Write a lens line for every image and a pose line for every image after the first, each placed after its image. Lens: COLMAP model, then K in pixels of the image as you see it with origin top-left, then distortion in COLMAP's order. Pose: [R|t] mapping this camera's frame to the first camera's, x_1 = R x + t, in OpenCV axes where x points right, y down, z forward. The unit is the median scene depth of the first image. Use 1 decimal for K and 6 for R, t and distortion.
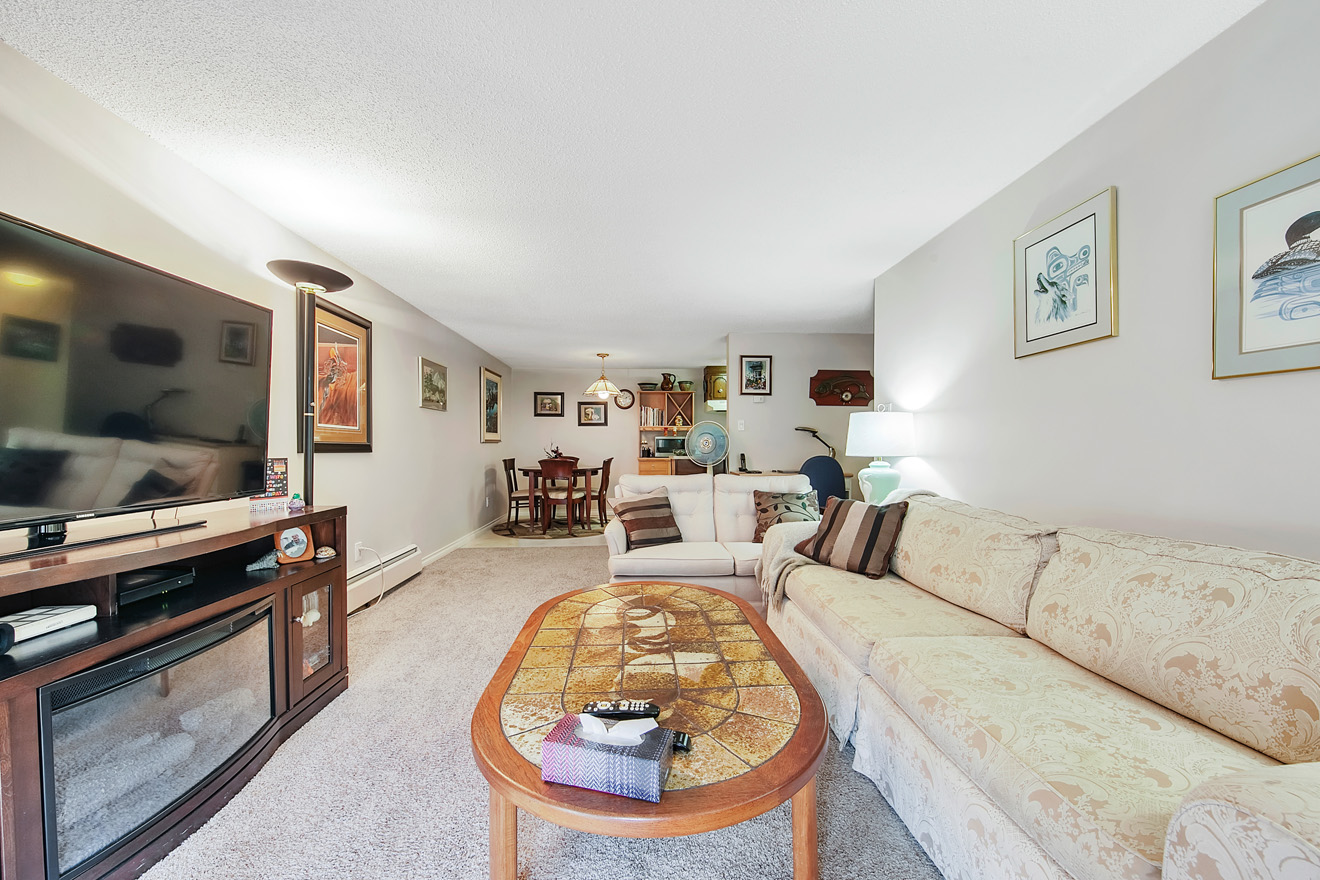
lens RADIAL K [[480.6, 0, 663.7], [0, 480.6, 438.7], [0, 0, 1]] dist [-0.000579, -0.000099]
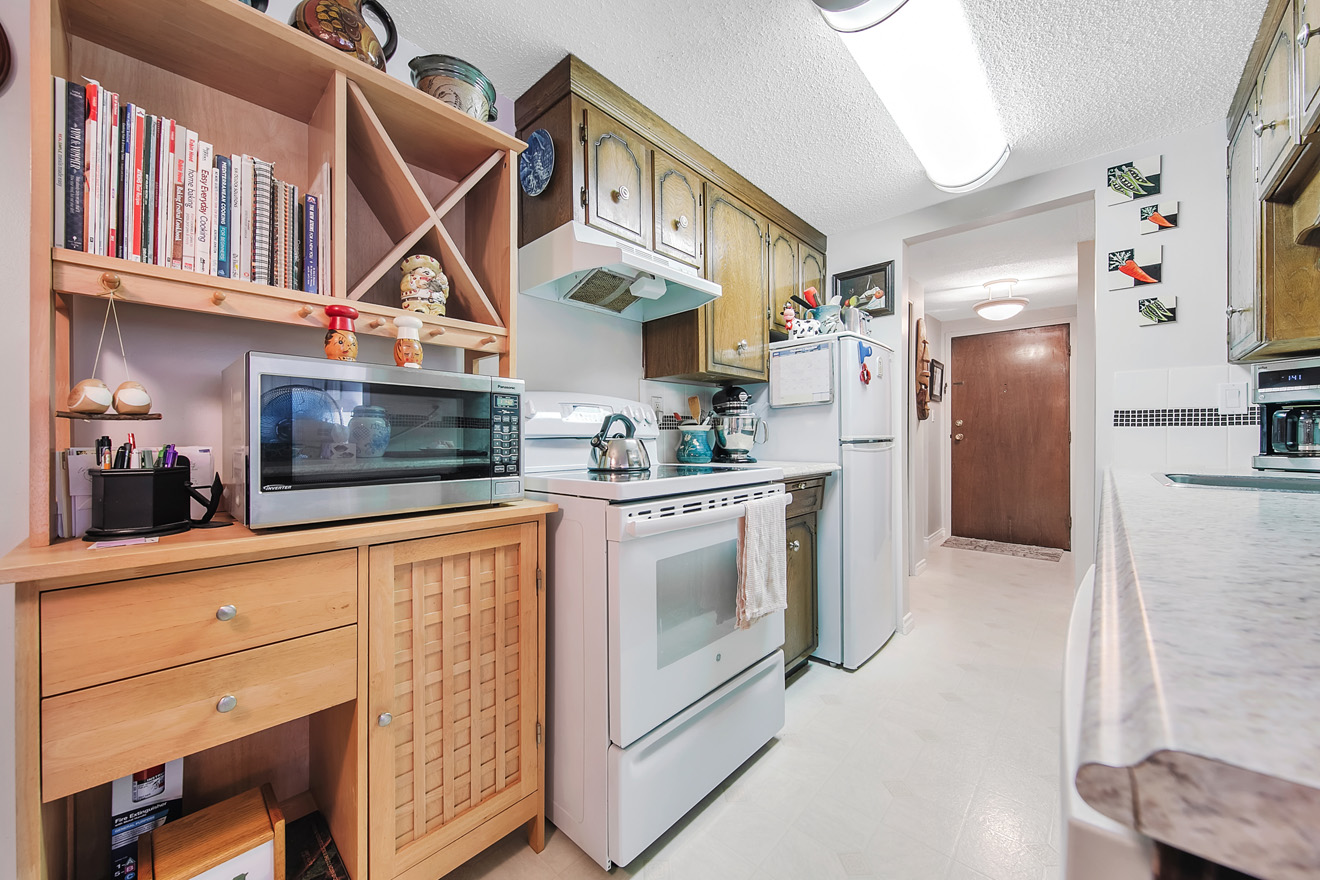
lens RADIAL K [[480.6, 0, 663.7], [0, 480.6, 438.7], [0, 0, 1]] dist [-0.000579, -0.000099]
pose [[0.724292, -0.000492, 0.689493, -0.024399], [-0.010561, 0.999875, 0.011807, 0.013331], [-0.689412, -0.015833, 0.724196, 0.818686]]
